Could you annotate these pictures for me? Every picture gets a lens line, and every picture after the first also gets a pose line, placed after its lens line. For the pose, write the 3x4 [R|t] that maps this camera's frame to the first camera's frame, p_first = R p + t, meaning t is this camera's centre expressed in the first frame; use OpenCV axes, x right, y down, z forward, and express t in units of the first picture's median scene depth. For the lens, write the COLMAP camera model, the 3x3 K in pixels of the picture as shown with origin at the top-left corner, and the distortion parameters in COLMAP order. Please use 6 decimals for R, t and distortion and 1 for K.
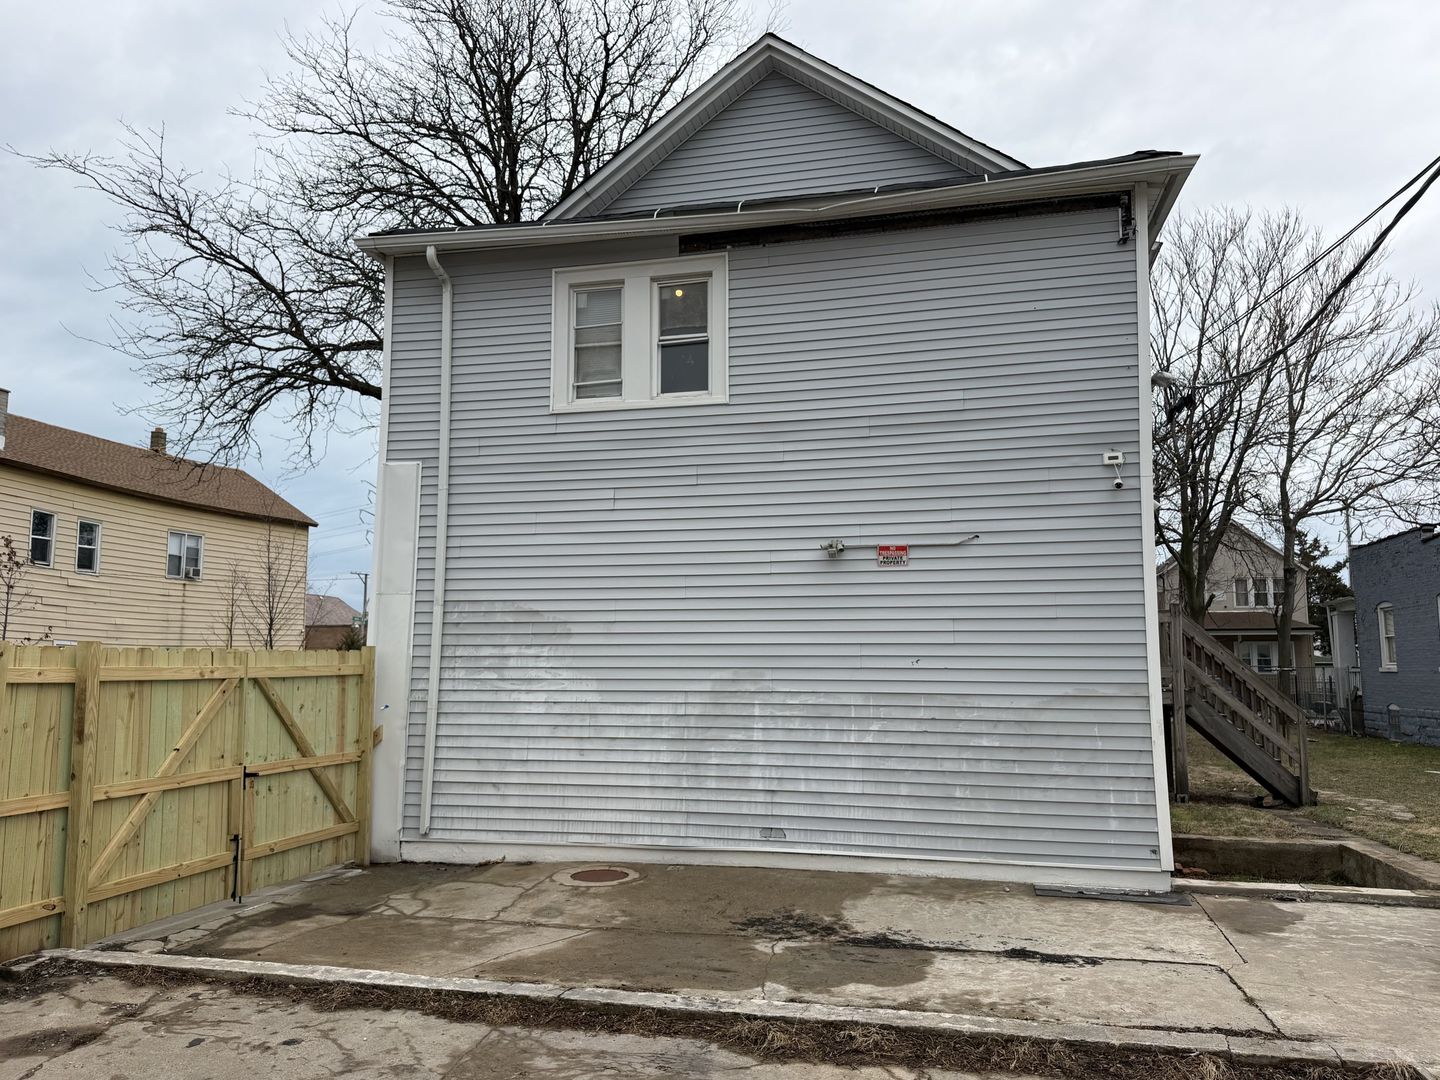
lens RADIAL K [[1012.5, 0, 722.2], [0, 1012.5, 551.0], [0, 0, 1]] dist [0.053173, -0.004644]
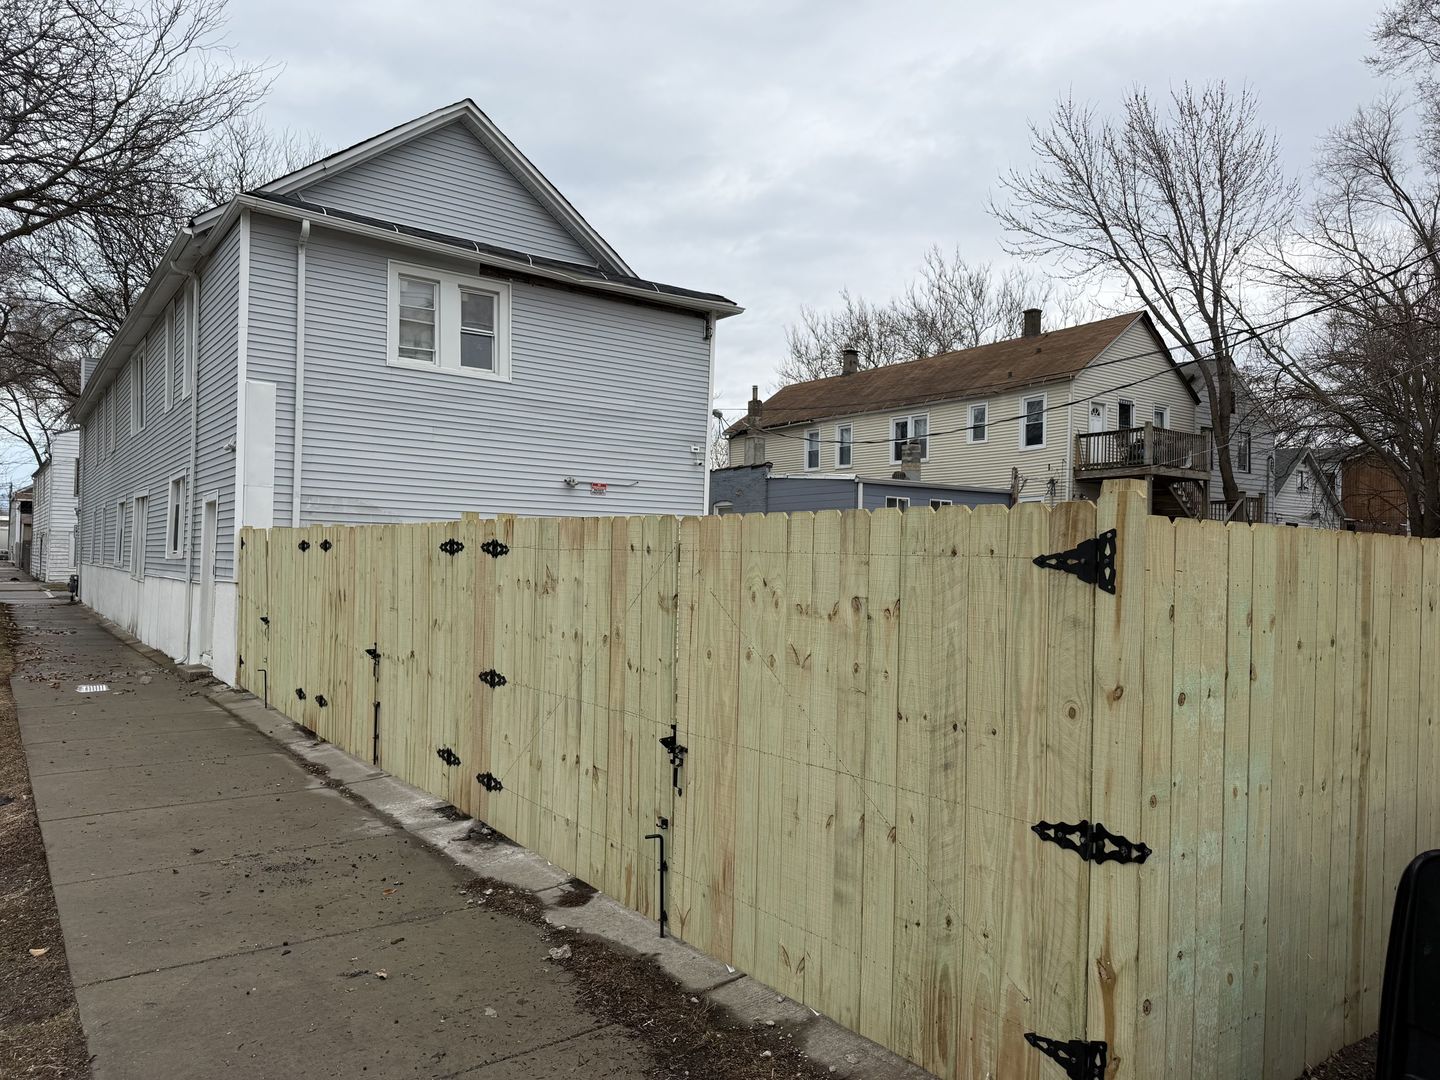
lens RADIAL K [[1012.5, 0, 721.9], [0, 1012.5, 542.1], [0, 0, 1]] dist [0.053173, -0.004644]
pose [[0.647060, 0.027855, 0.761930, -0.944319], [-0.107371, 0.992703, 0.054891, -0.021500], [-0.754841, -0.117327, 0.645329, -0.283799]]
